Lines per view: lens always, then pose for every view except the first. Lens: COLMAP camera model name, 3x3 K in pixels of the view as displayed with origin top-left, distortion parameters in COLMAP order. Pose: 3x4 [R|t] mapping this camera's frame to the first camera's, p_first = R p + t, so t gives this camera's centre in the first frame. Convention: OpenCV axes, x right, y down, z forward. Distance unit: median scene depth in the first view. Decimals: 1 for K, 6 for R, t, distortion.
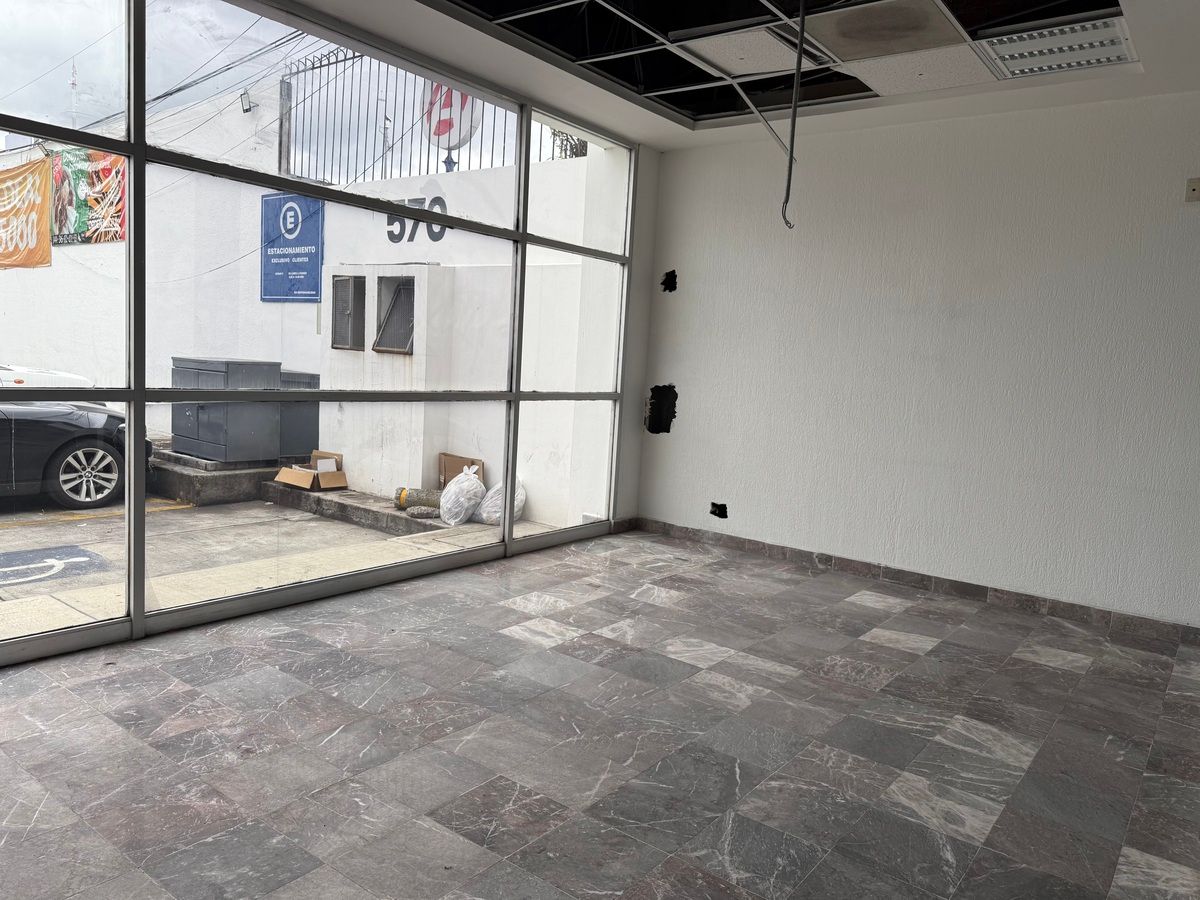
lens RADIAL K [[849.0, 0, 601.6], [0, 849.0, 455.6], [0, 0, 1]] dist [-0.004001, 0.022306]
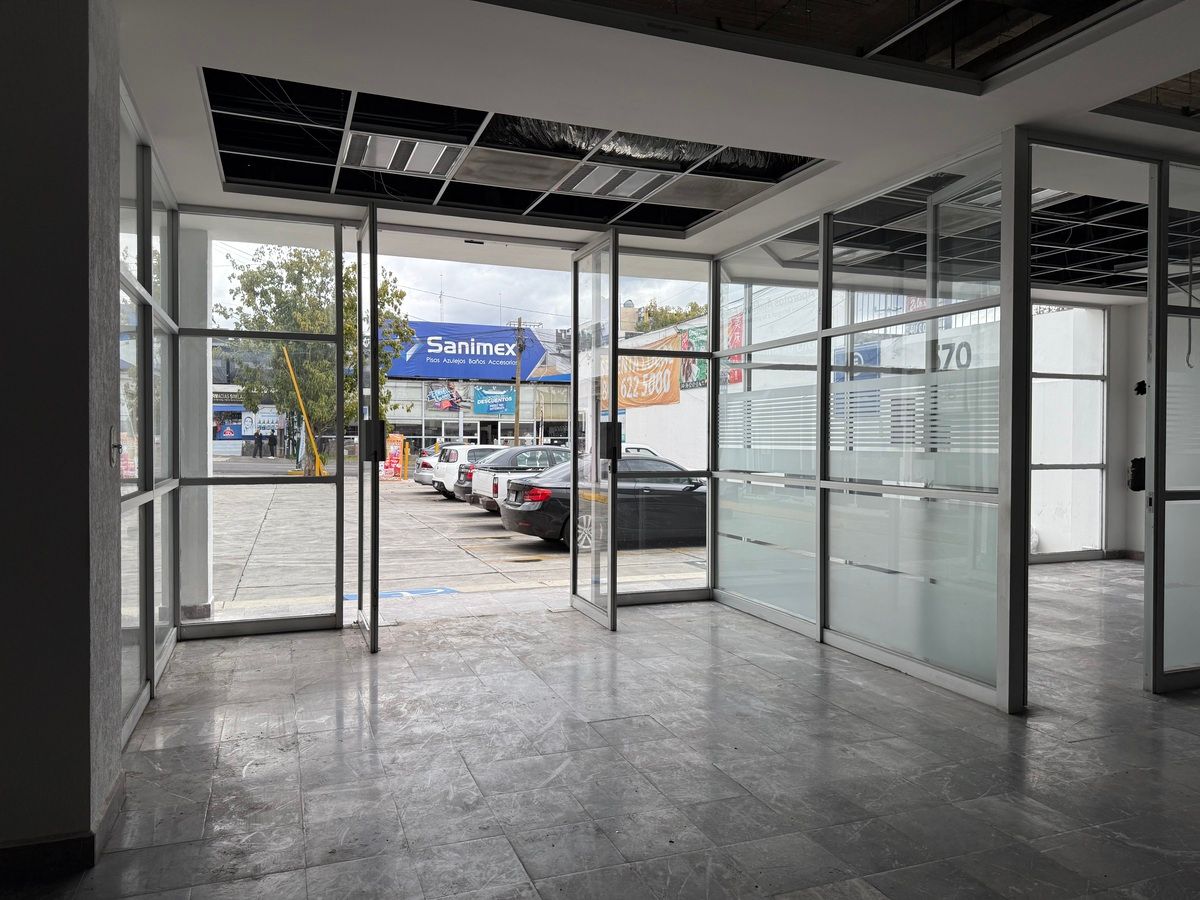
lens RADIAL K [[849.0, 0, 598.2], [0, 849.0, 454.2], [0, 0, 1]] dist [-0.004001, 0.022306]
pose [[0.845759, -0.044204, -0.531731, 0.062200], [-0.021492, 0.992931, -0.116729, 0.103415], [0.533133, 0.110152, 0.838830, -0.739641]]
